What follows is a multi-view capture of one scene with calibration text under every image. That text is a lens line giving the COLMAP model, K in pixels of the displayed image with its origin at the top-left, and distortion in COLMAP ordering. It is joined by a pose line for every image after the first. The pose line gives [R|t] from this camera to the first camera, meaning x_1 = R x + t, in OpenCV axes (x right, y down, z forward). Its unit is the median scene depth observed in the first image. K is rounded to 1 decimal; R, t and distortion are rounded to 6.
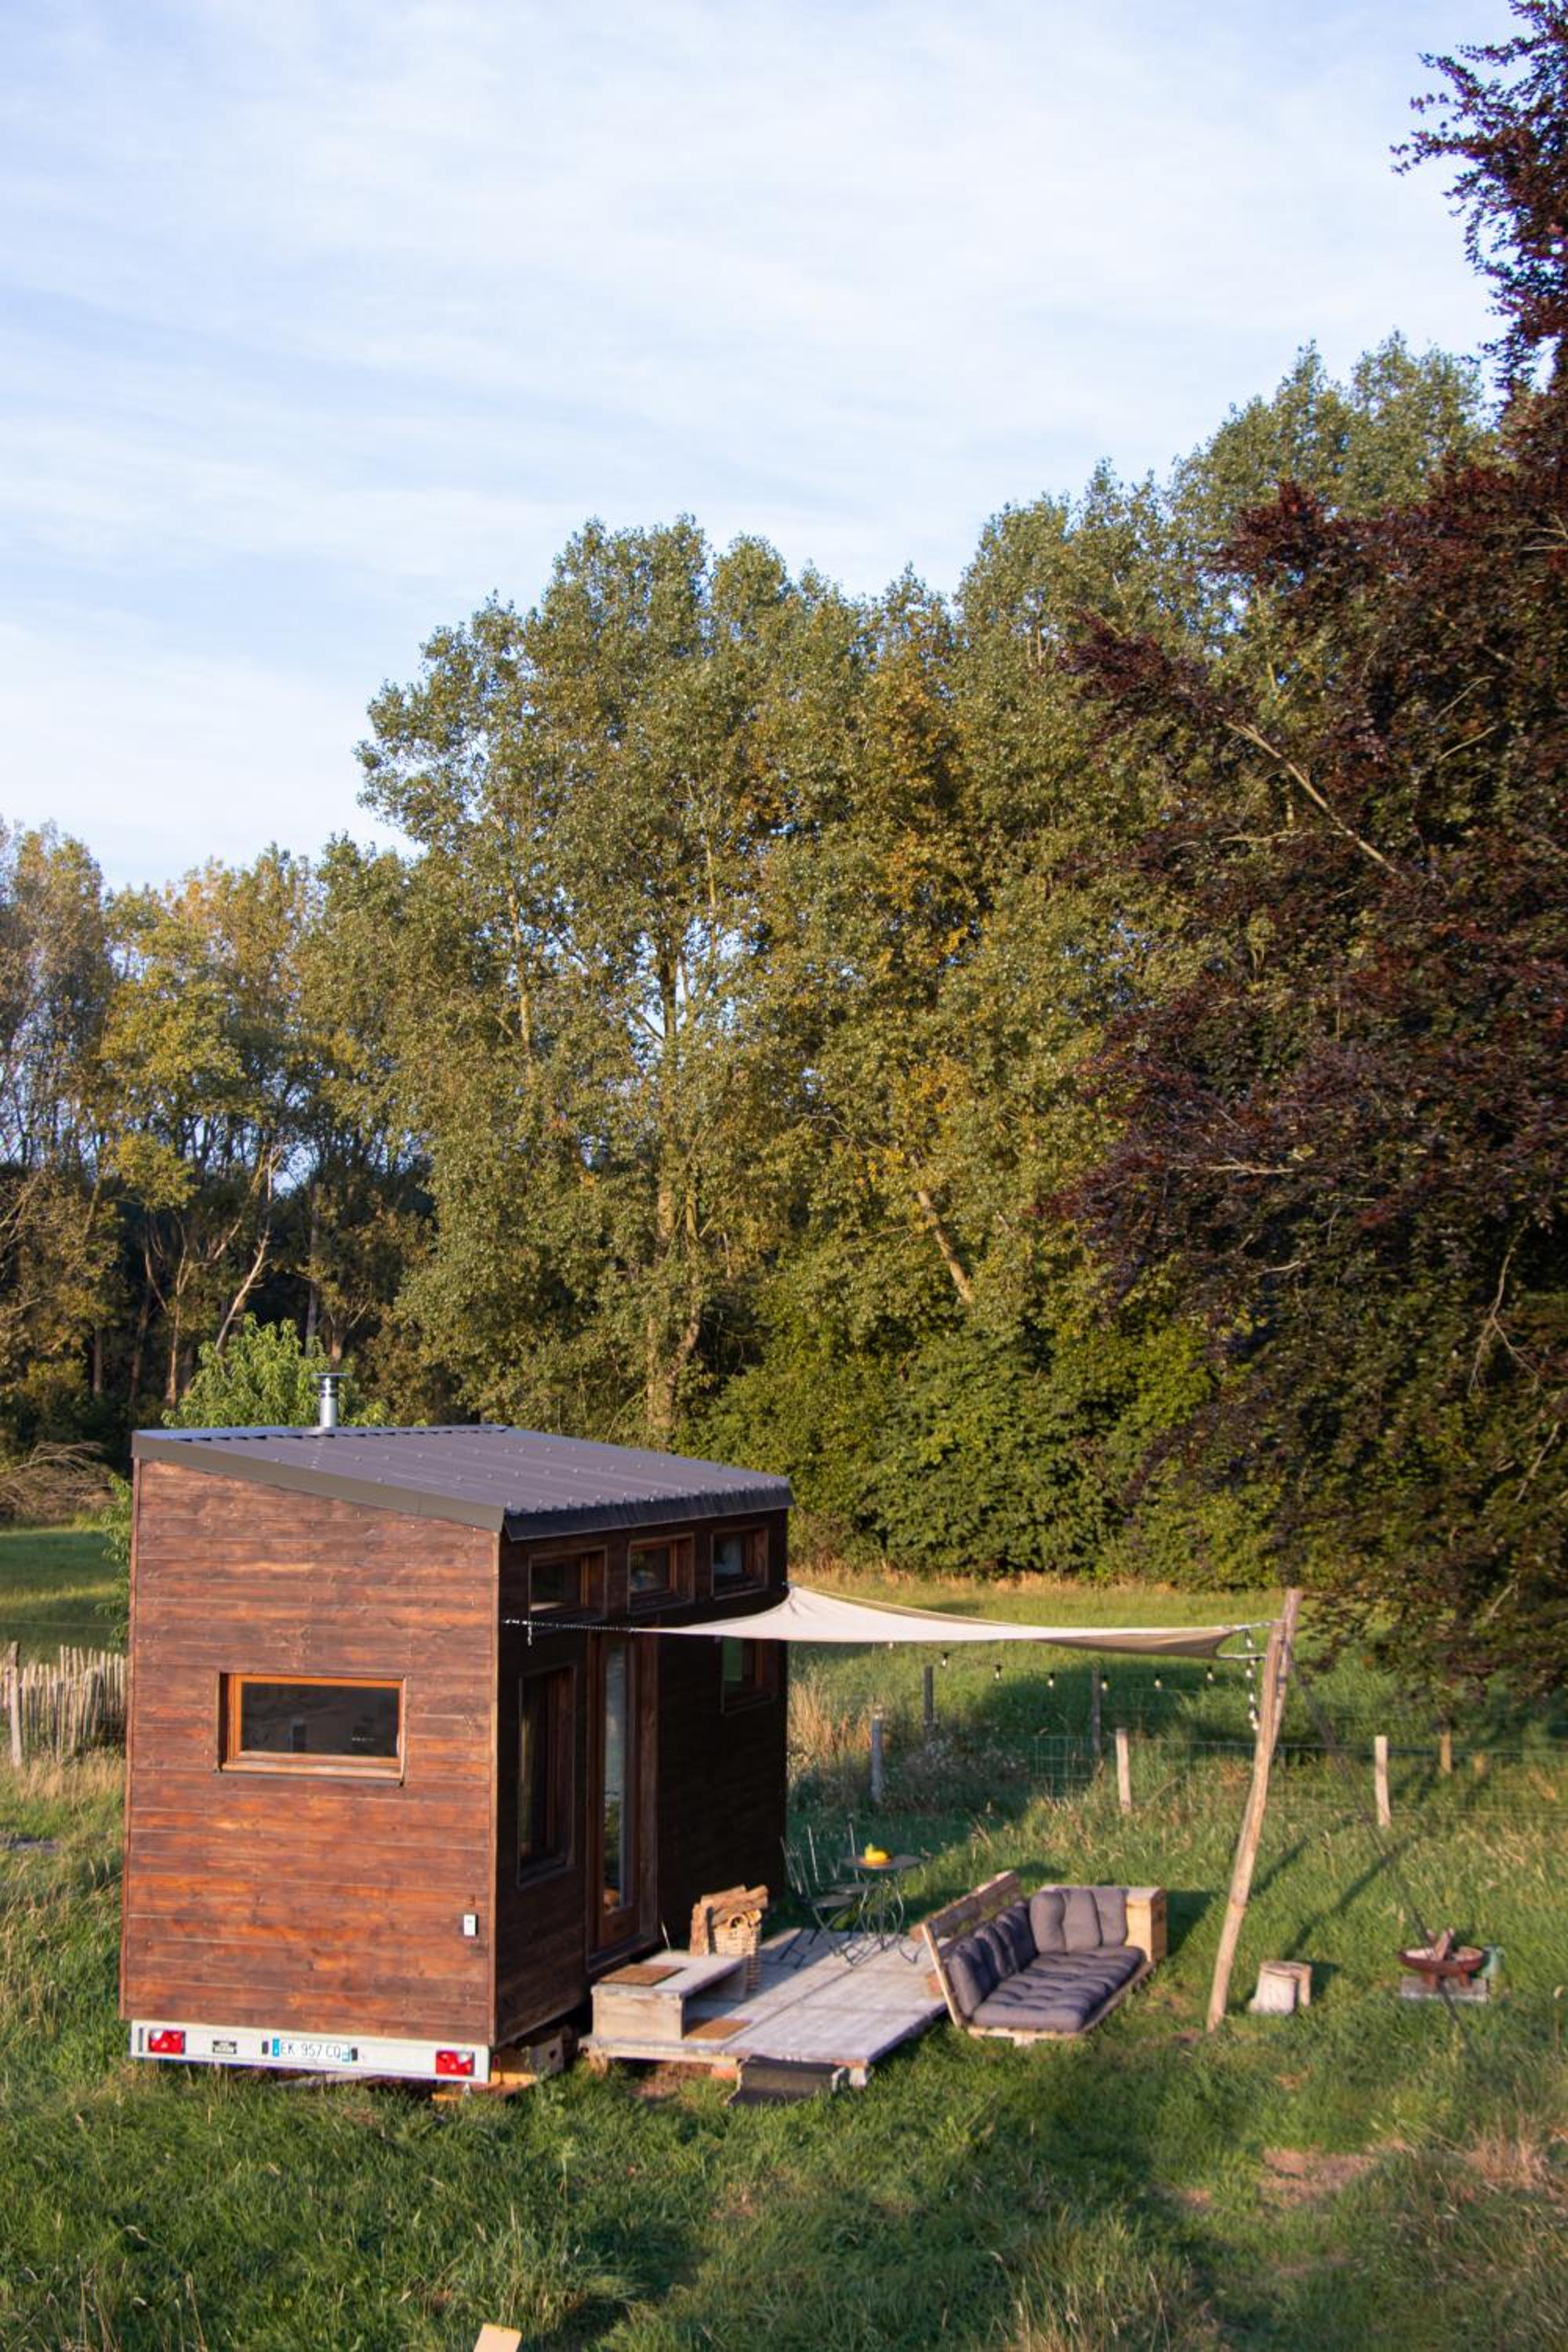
lens RADIAL K [[2869.6, 0, 784.0], [0, 2869.6, 1176.0], [0, 0, 1]] dist [-0.042479, 0.317935]
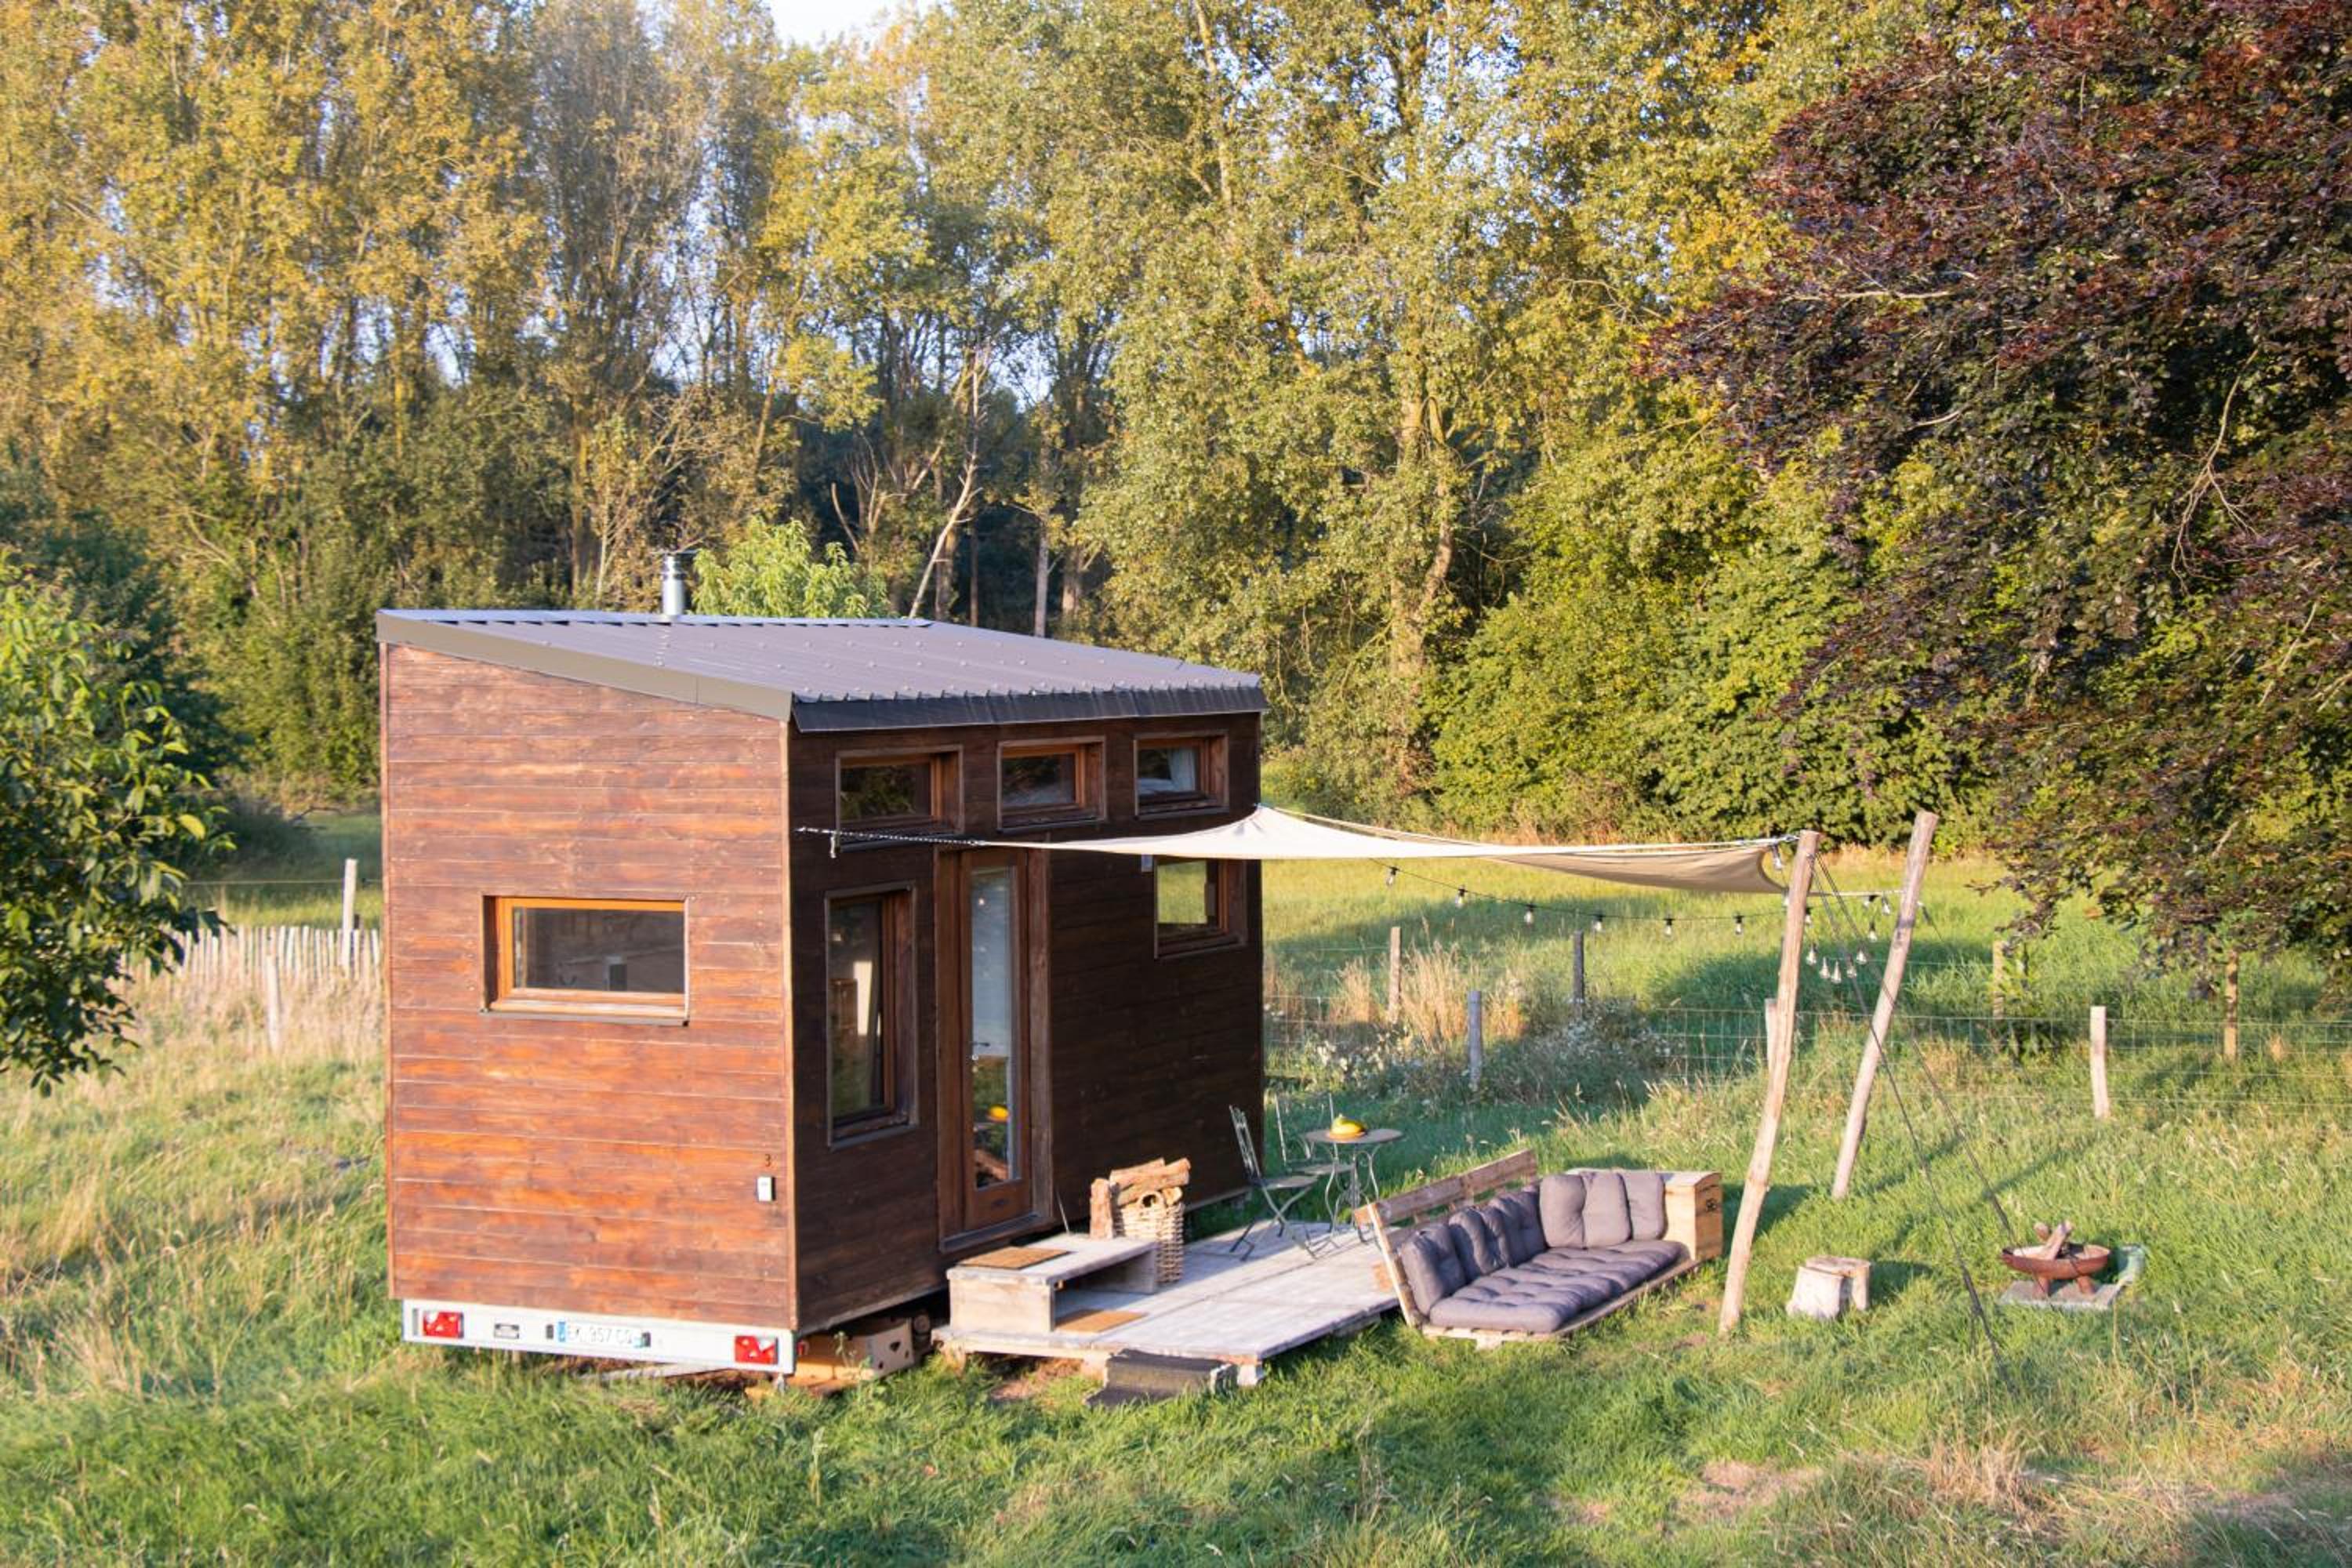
lens RADIAL K [[3515.4, 0, 1176.0], [0, 3515.4, 784.0], [0, 0, 1]] dist [0.071708, 0.036904]
pose [[0.990348, -0.008911, -0.138313, 0.122892], [0.024339, 0.993605, 0.110255, 0.026931], [0.136446, -0.112557, 0.984232, 0.013745]]
